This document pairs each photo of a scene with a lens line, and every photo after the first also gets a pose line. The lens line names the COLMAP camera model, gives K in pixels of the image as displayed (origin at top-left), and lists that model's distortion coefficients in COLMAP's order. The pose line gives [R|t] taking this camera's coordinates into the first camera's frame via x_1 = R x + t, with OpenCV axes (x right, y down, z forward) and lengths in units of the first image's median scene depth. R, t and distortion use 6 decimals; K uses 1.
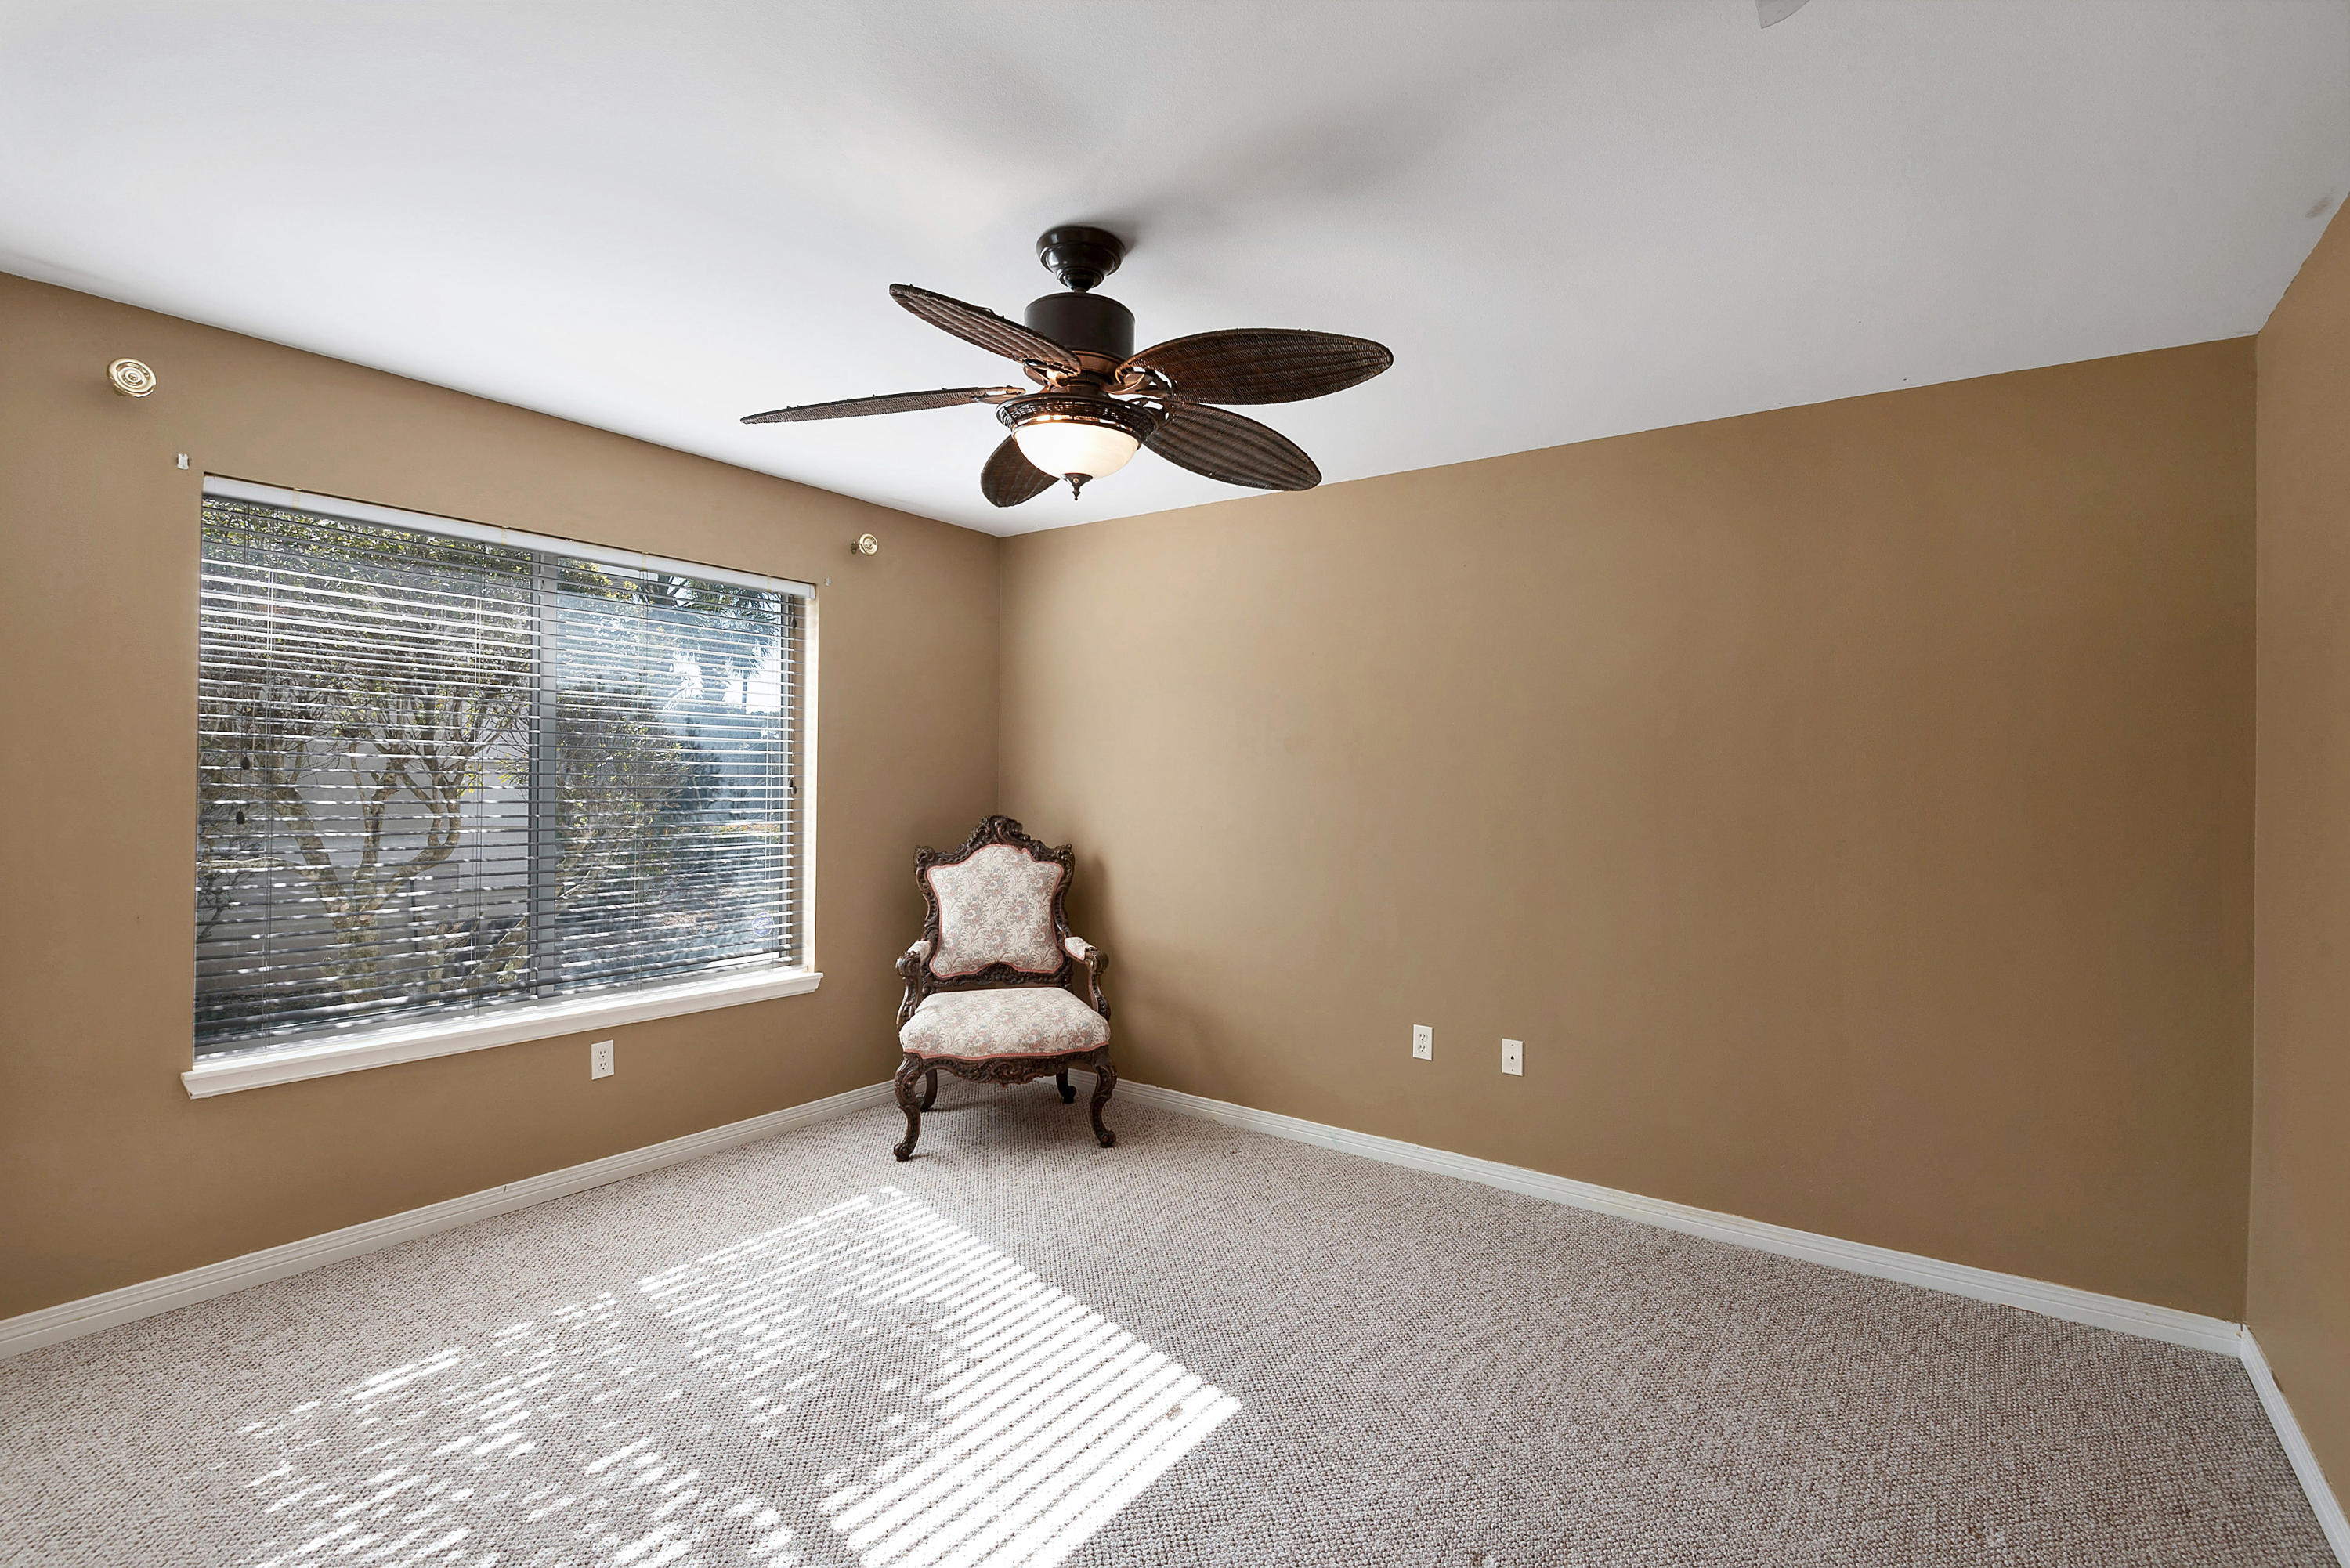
lens RADIAL K [[1113.2, 0, 1179.6], [0, 1113.2, 775.3], [0, 0, 1]] dist [0.005513, -0.006537]
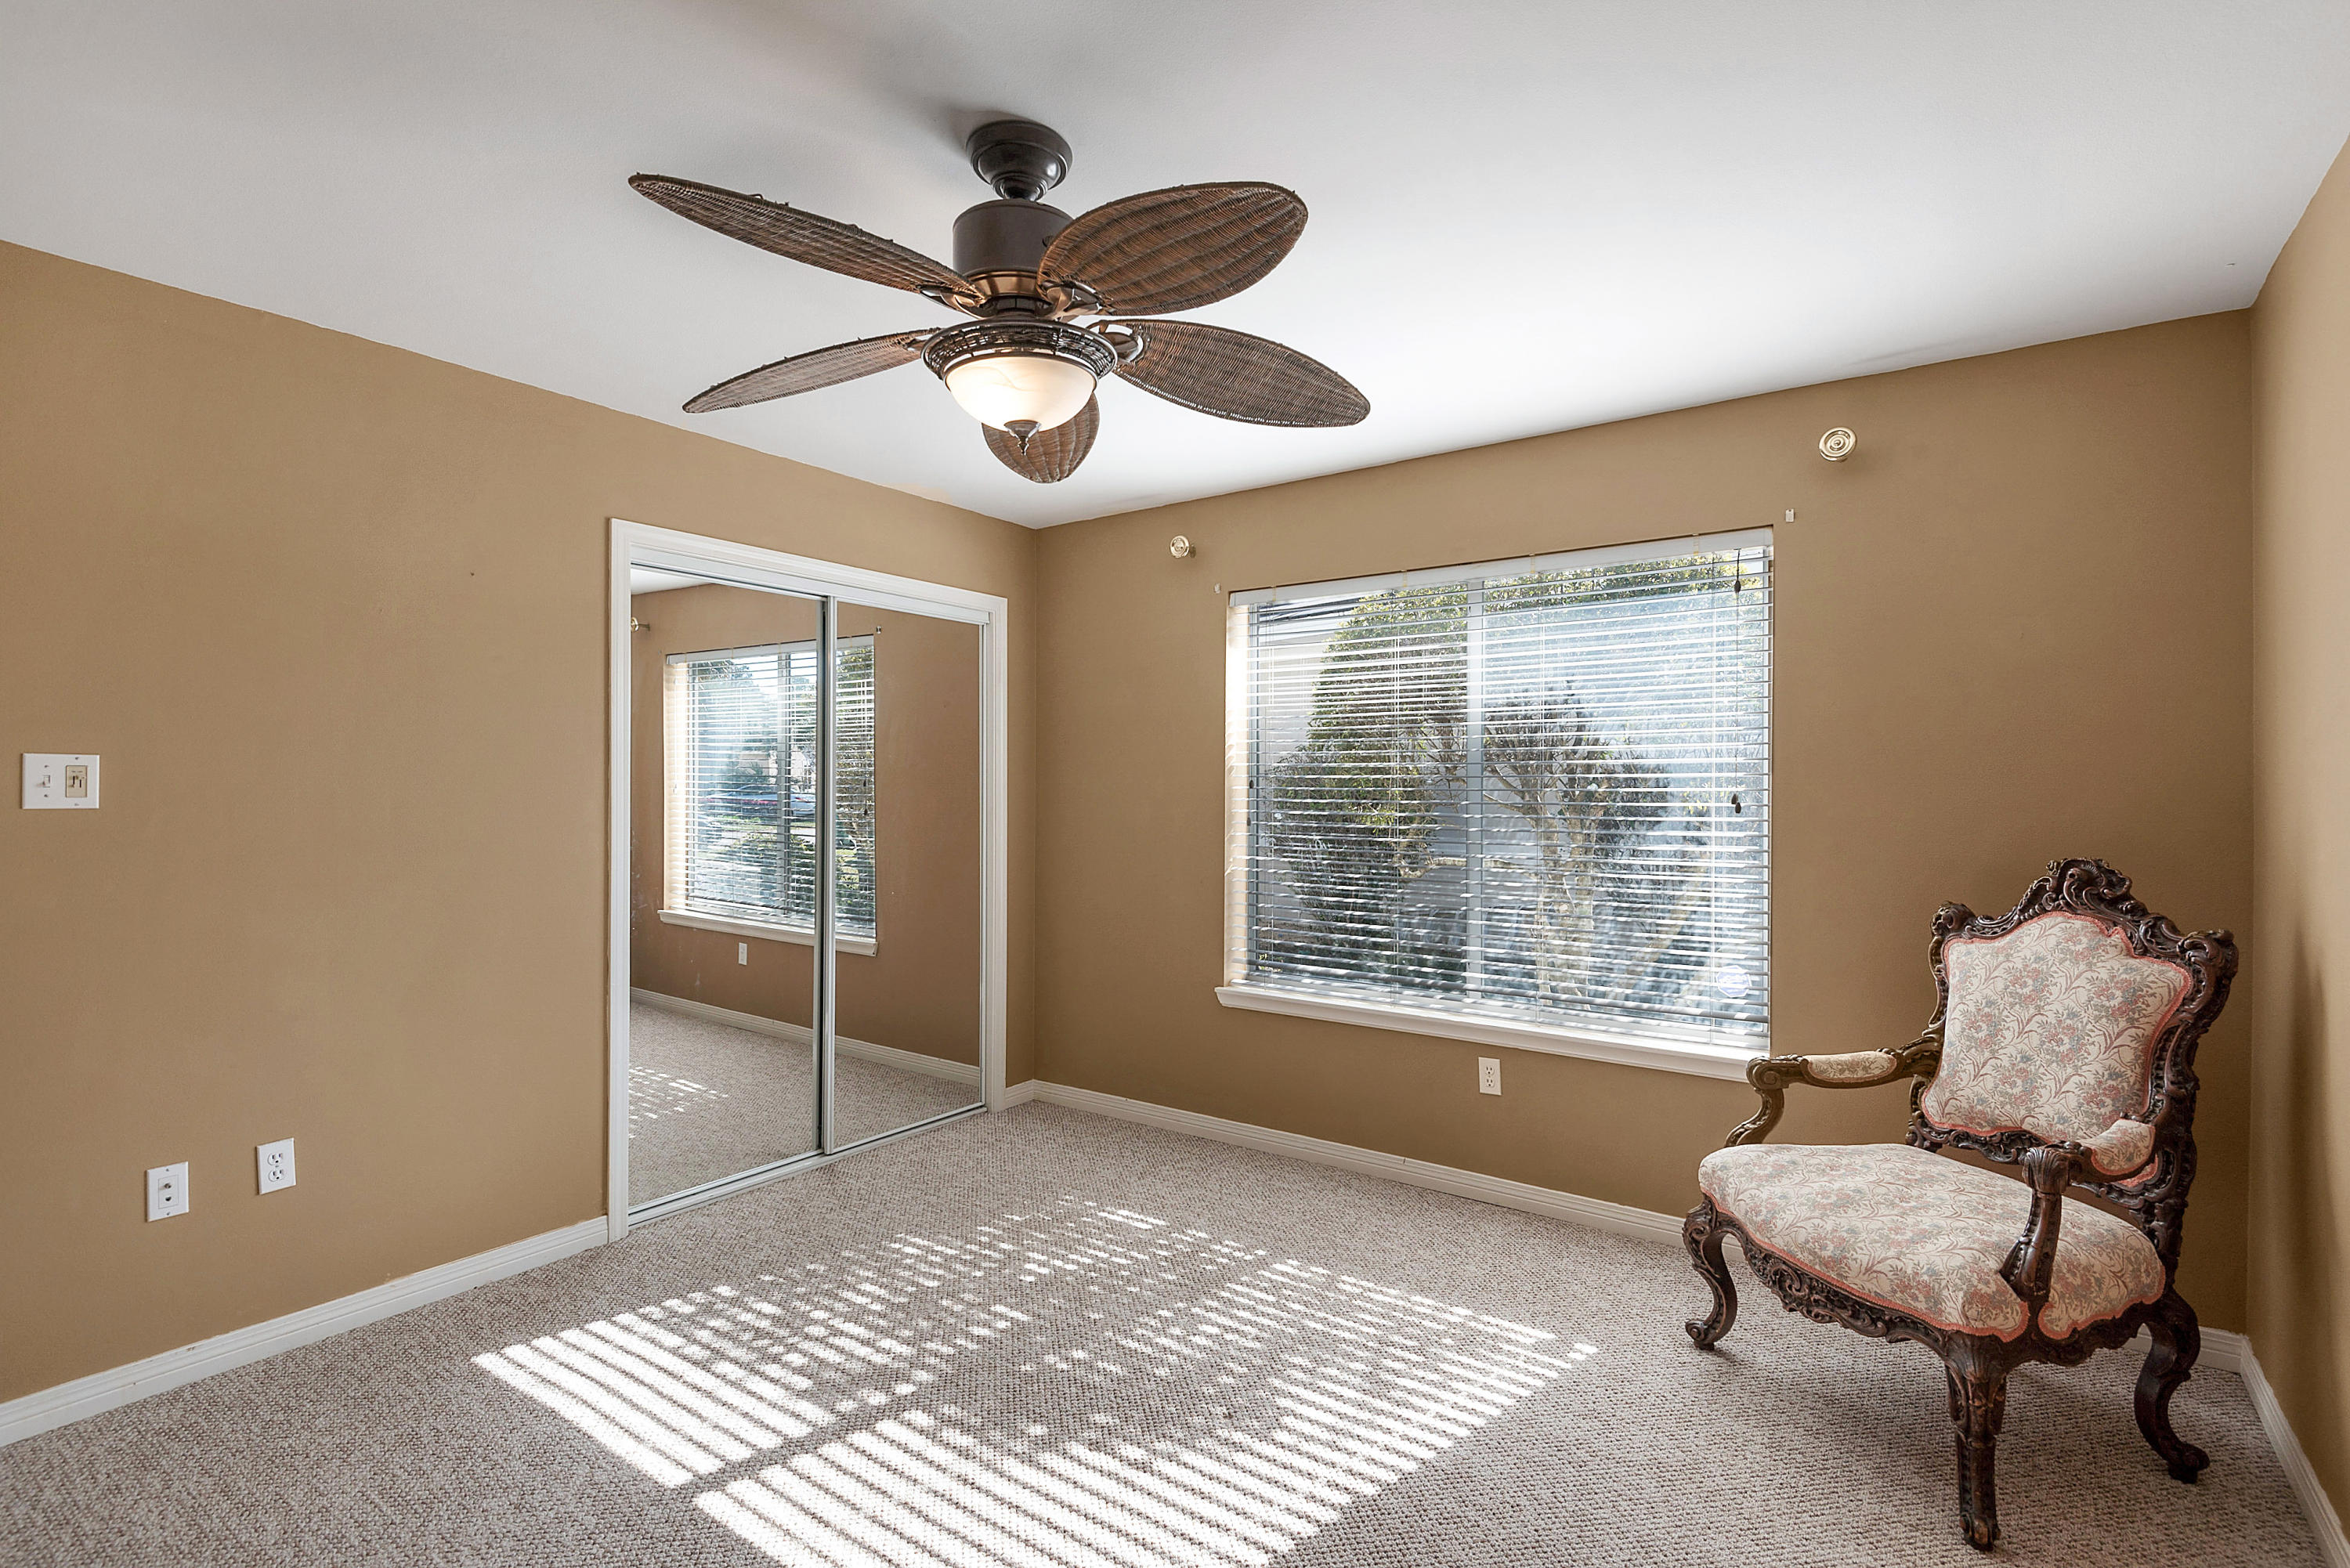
lens RADIAL K [[1113.2, 0, 1177.4], [0, 1113.2, 797.2], [0, 0, 1]] dist [0.005513, -0.006537]
pose [[-0.020642, 0.000714, -0.999787, 0.616523], [0.007041, 0.999975, 0.000568, 0.003589], [0.999762, -0.007028, -0.020646, 0.944167]]
